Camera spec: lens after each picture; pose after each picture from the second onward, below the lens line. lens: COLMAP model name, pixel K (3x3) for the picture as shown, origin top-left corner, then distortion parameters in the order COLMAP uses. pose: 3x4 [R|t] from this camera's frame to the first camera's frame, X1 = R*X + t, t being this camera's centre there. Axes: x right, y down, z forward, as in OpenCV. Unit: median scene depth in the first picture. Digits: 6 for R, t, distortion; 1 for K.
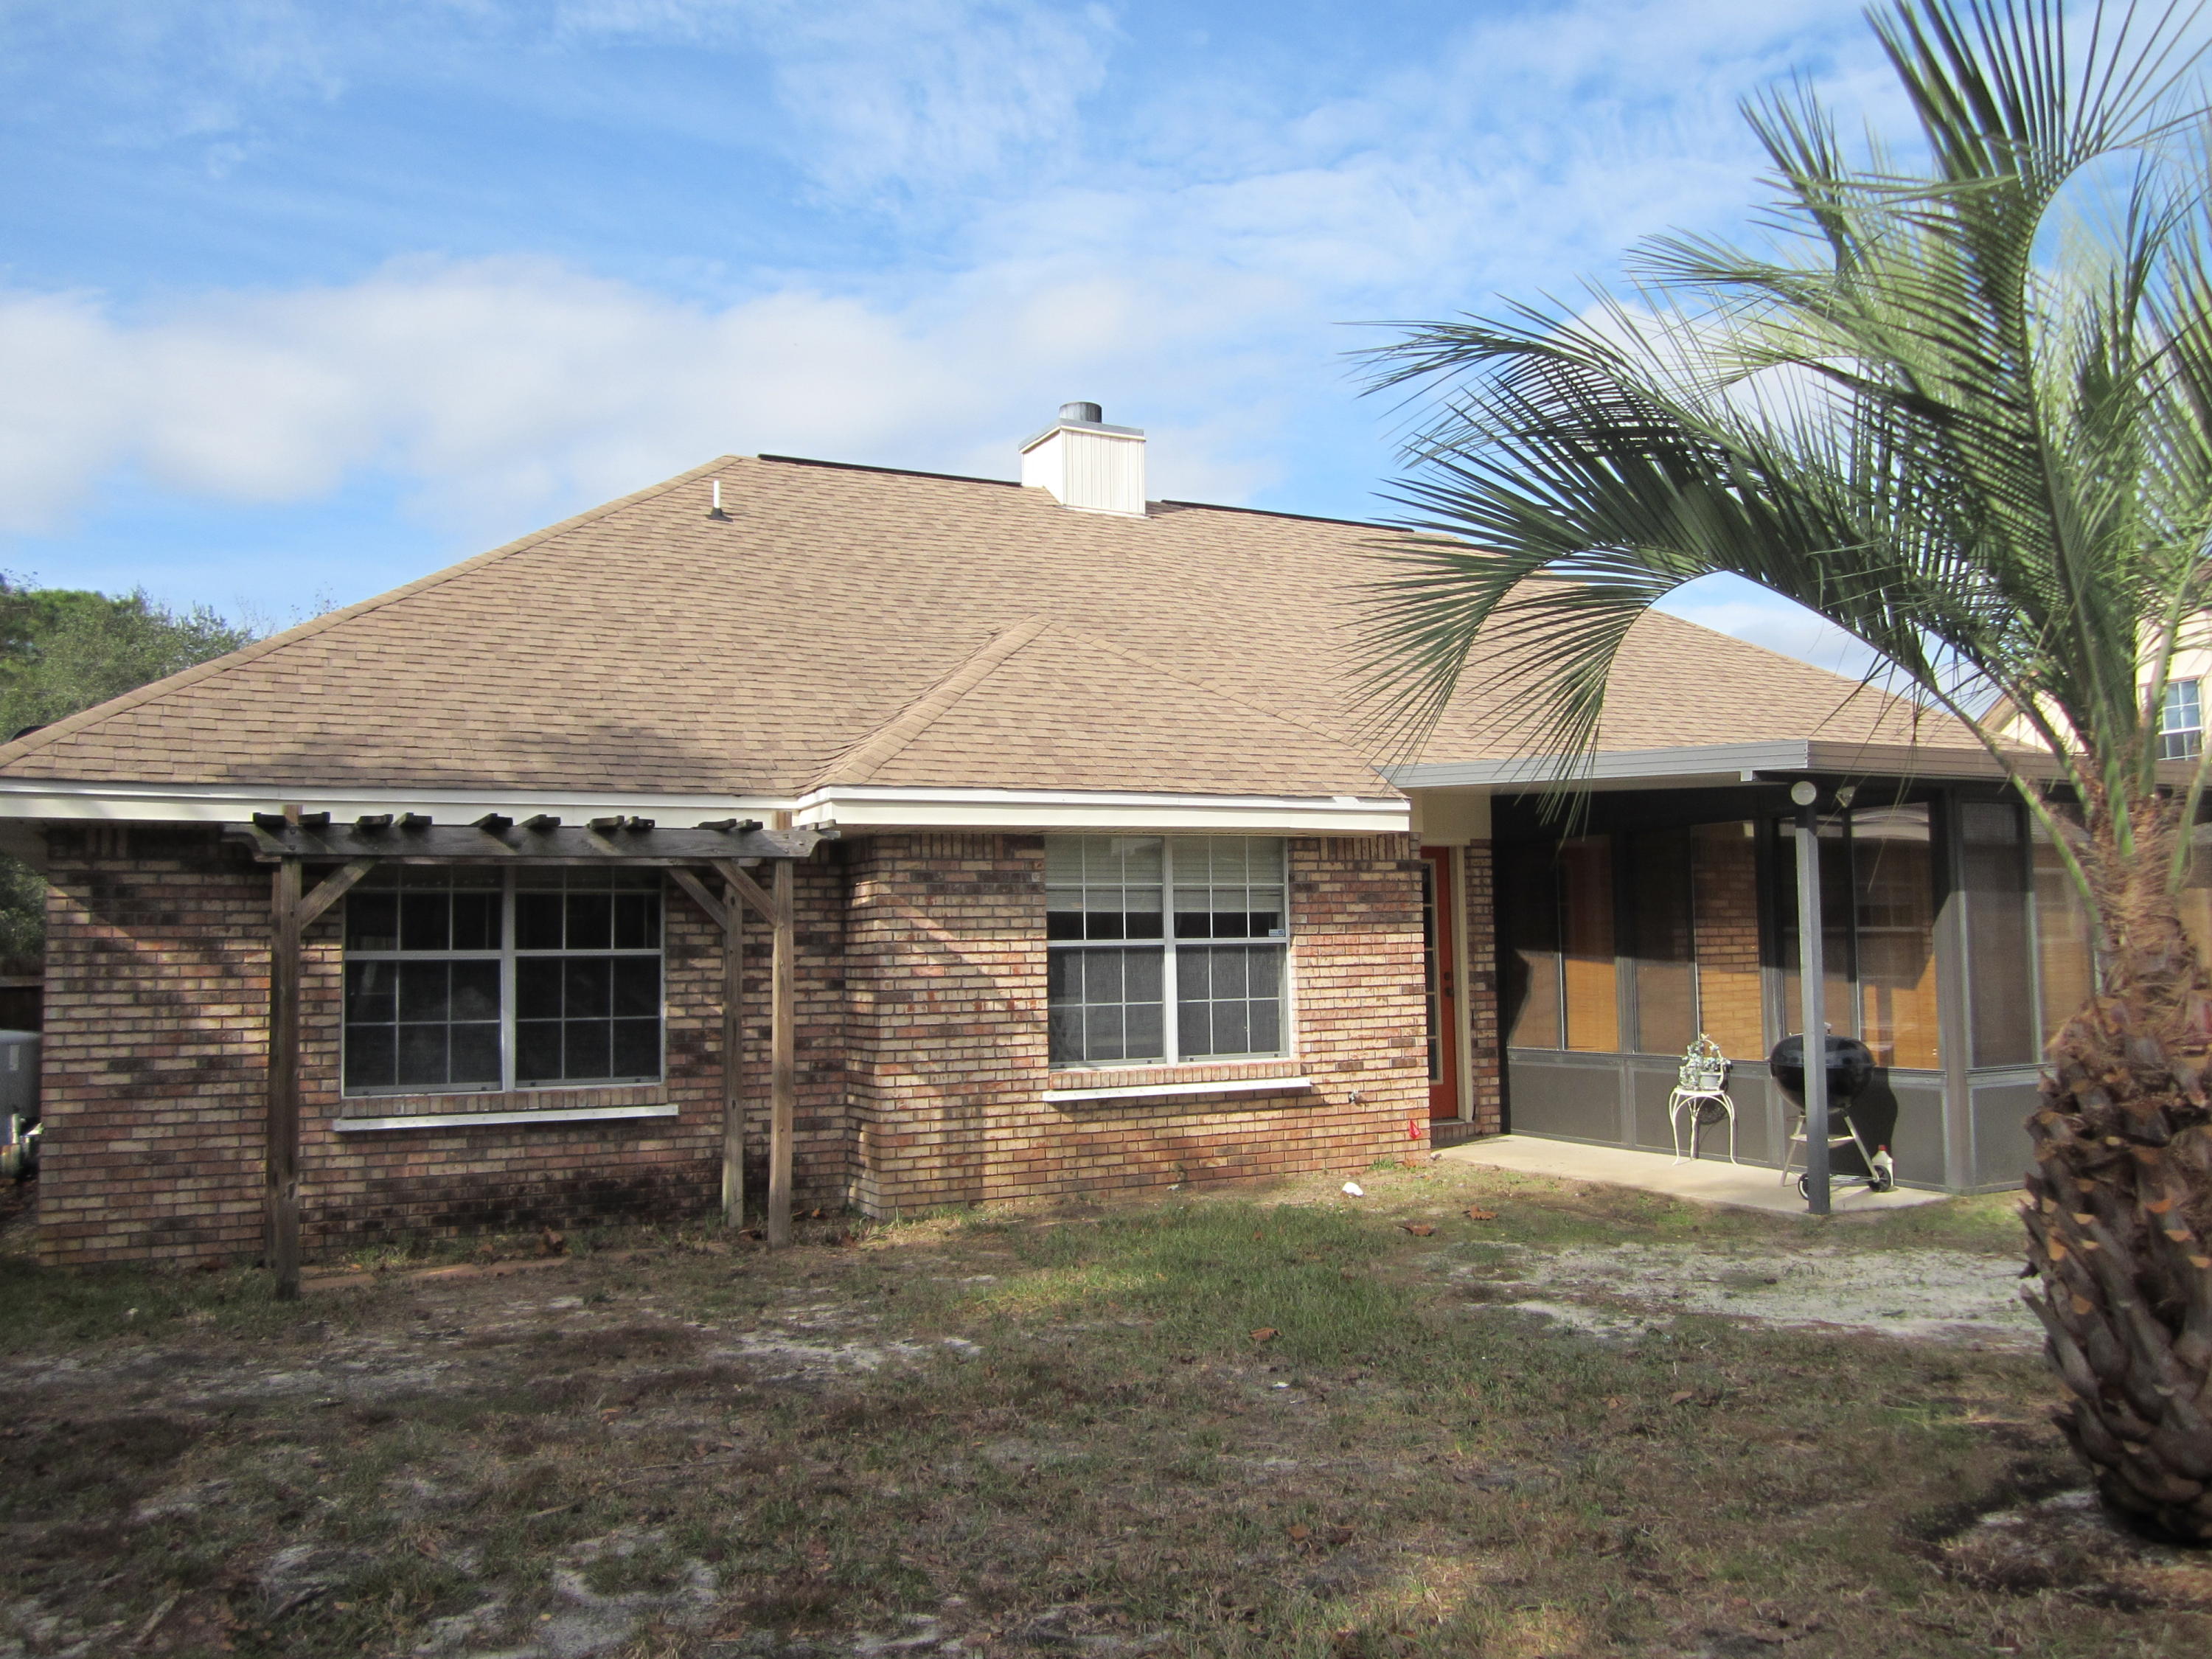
lens RADIAL K [[1817.3, 0, 1111.2], [0, 1817.3, 834.4], [0, 0, 1]] dist [-0.061533, 0.031054]
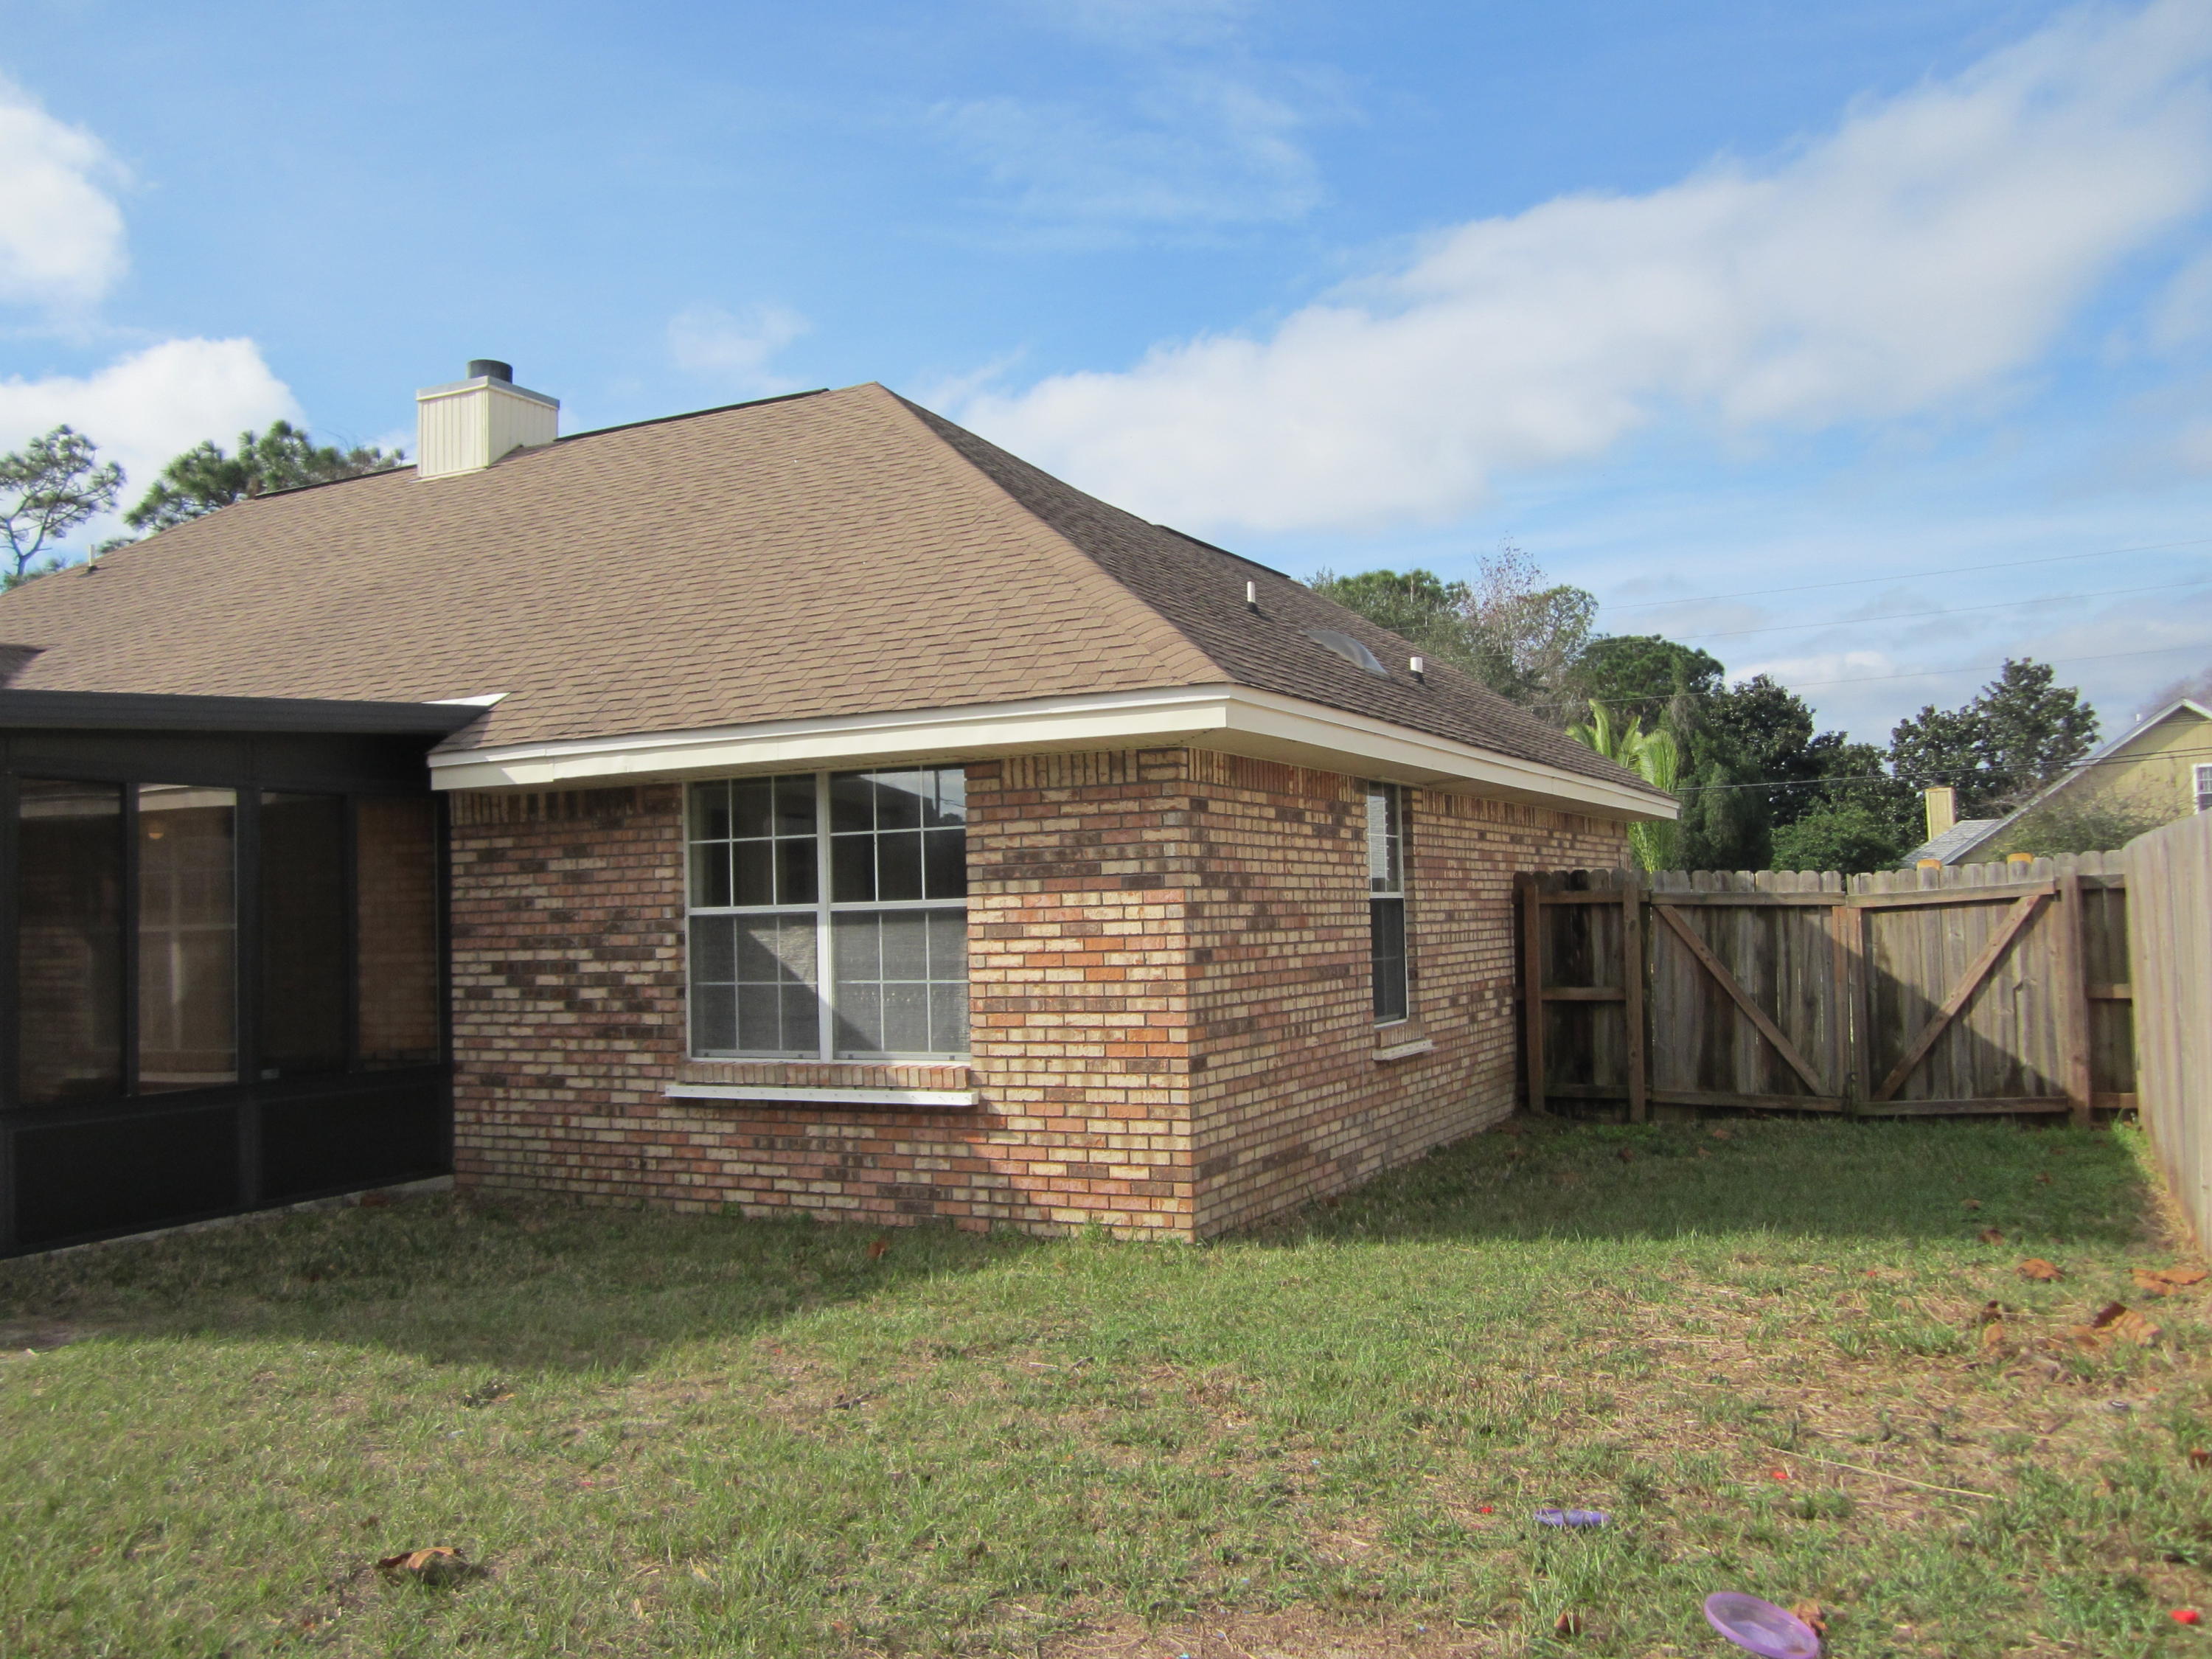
lens RADIAL K [[1813.9, 0, 1112.4], [0, 1813.9, 839.4], [0, 0, 1]] dist [-0.056921, 0.030386]
pose [[0.585069, -0.027681, -0.810511, 0.741205], [0.073242, 0.997137, 0.018816, 0.022609], [0.807669, -0.070372, 0.585422, 0.623553]]
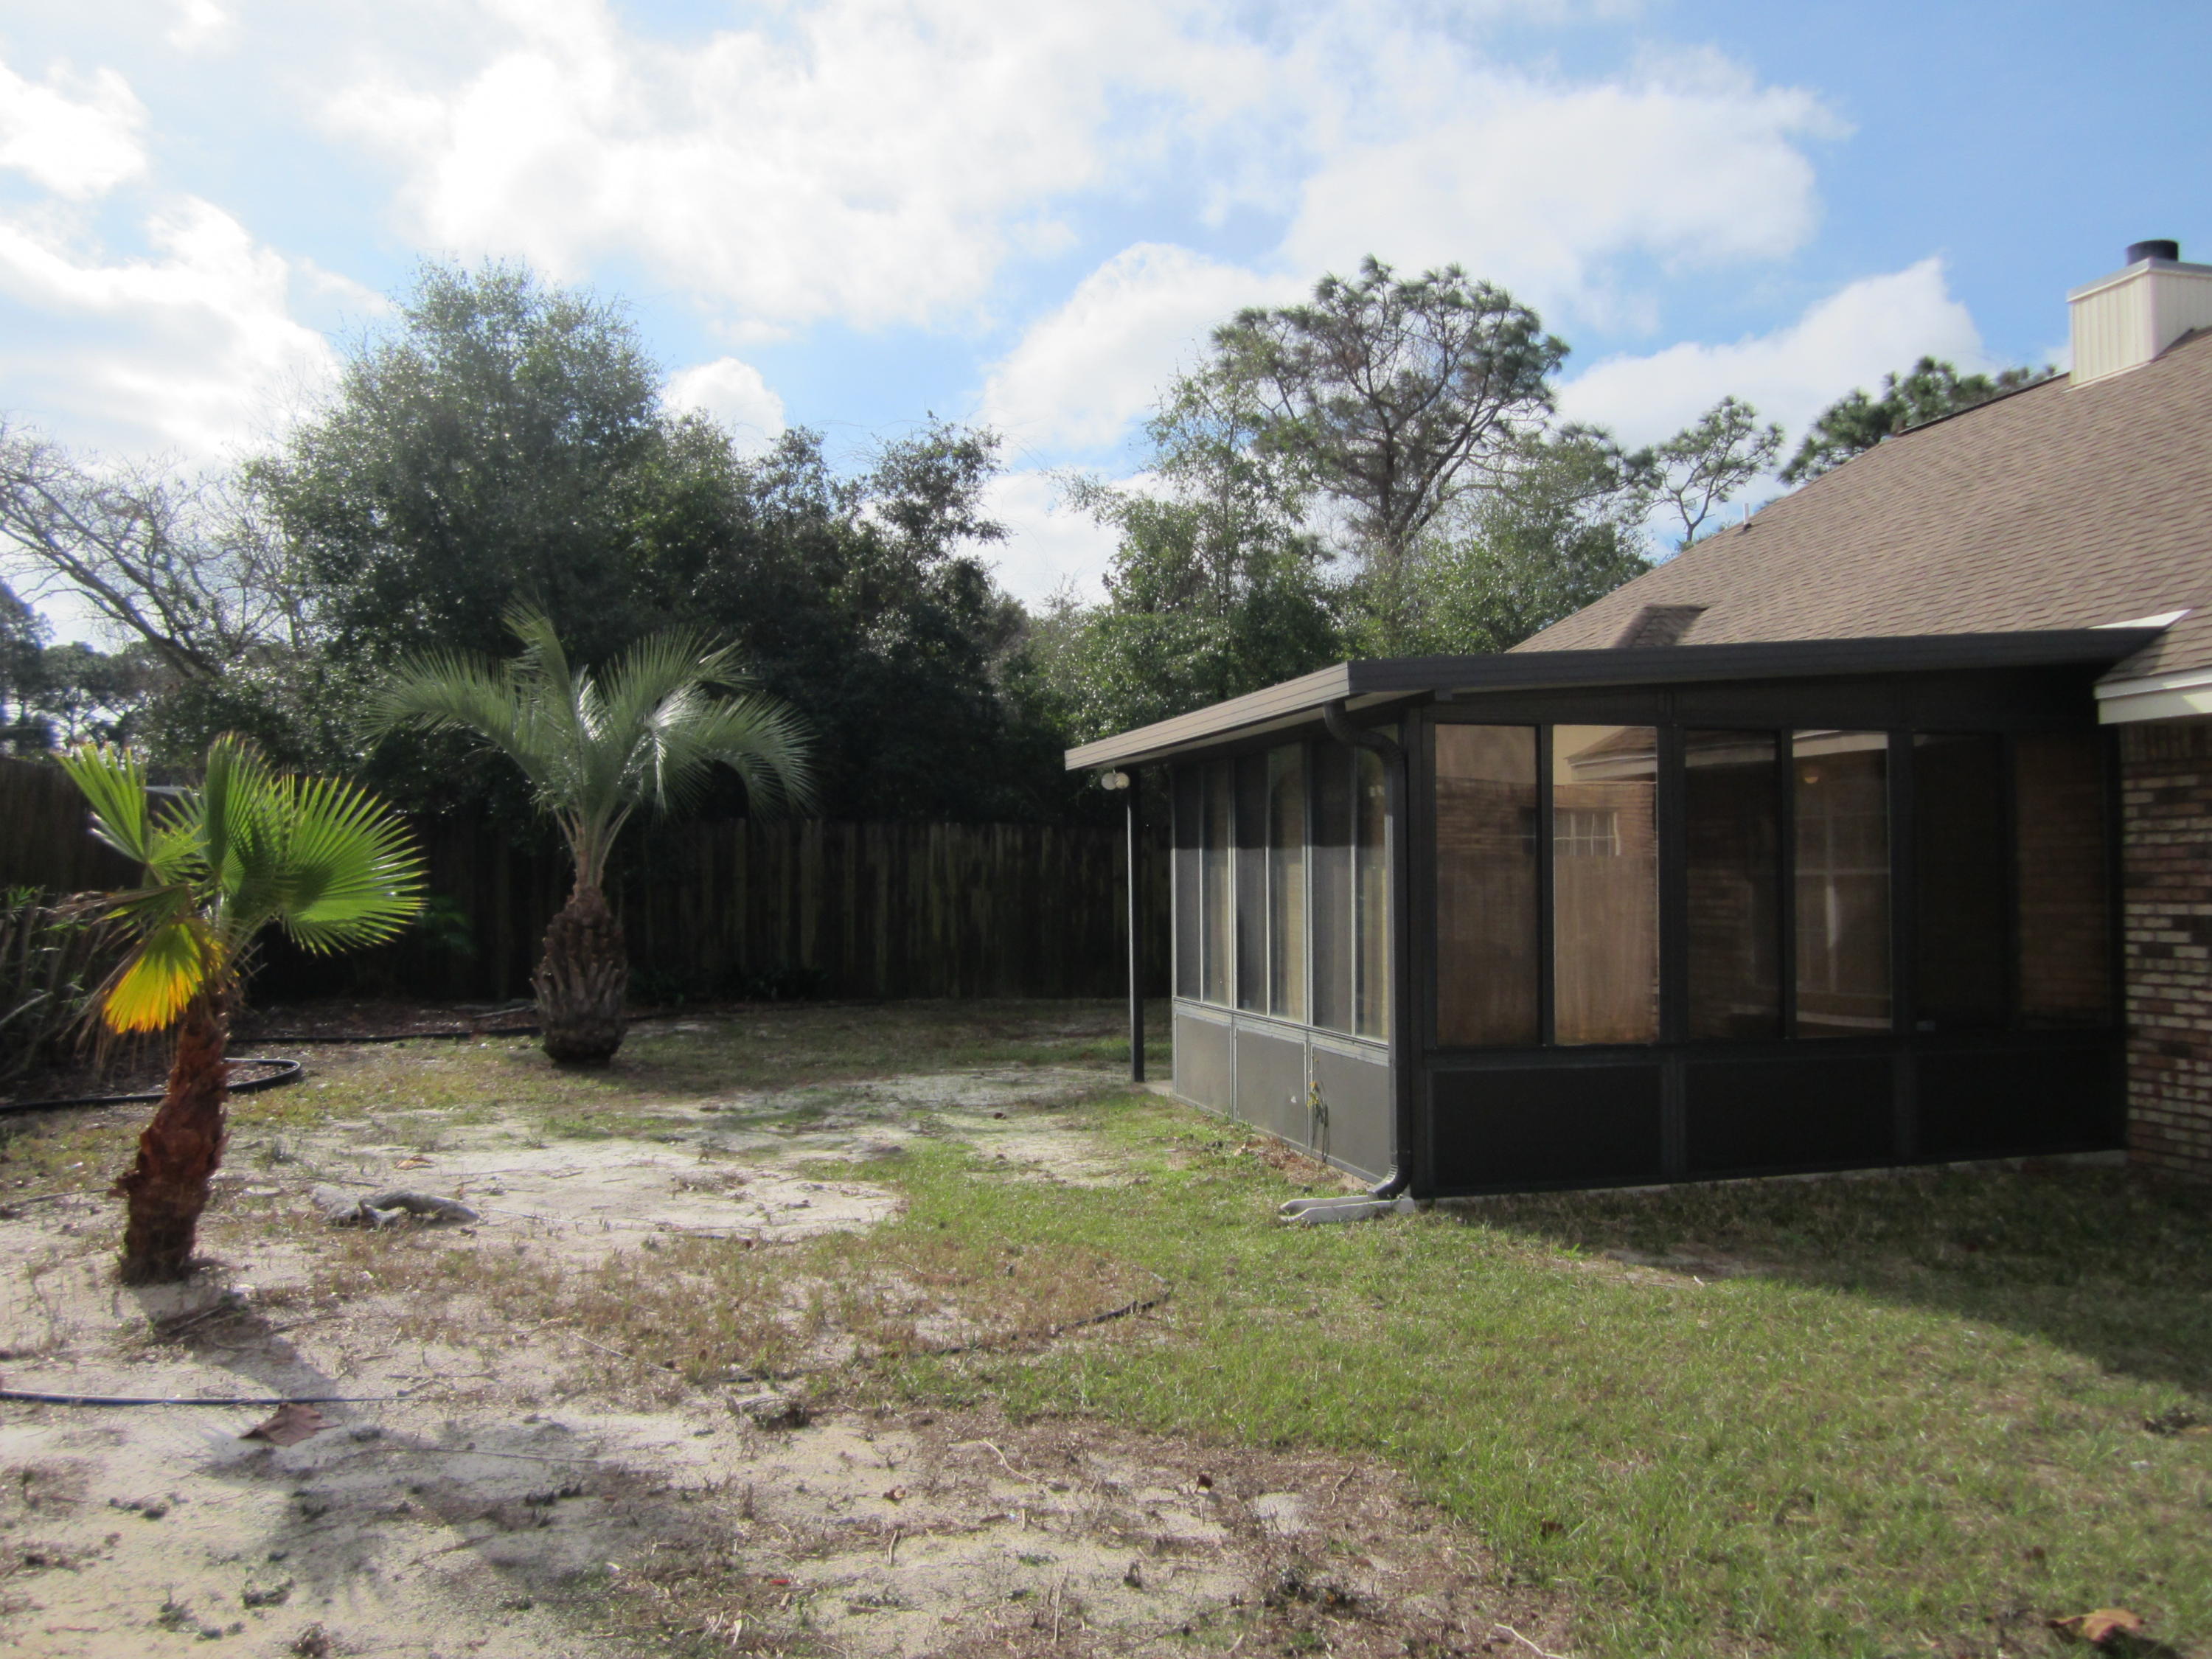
lens RADIAL K [[1817.3, 0, 1111.2], [0, 1817.3, 834.4], [0, 0, 1]] dist [-0.061533, 0.031054]
pose [[-0.235688, -0.003005, -0.971824, 0.705730], [0.084959, 0.996103, -0.023685, 0.020946], [0.968108, -0.088148, -0.234515, 0.629820]]
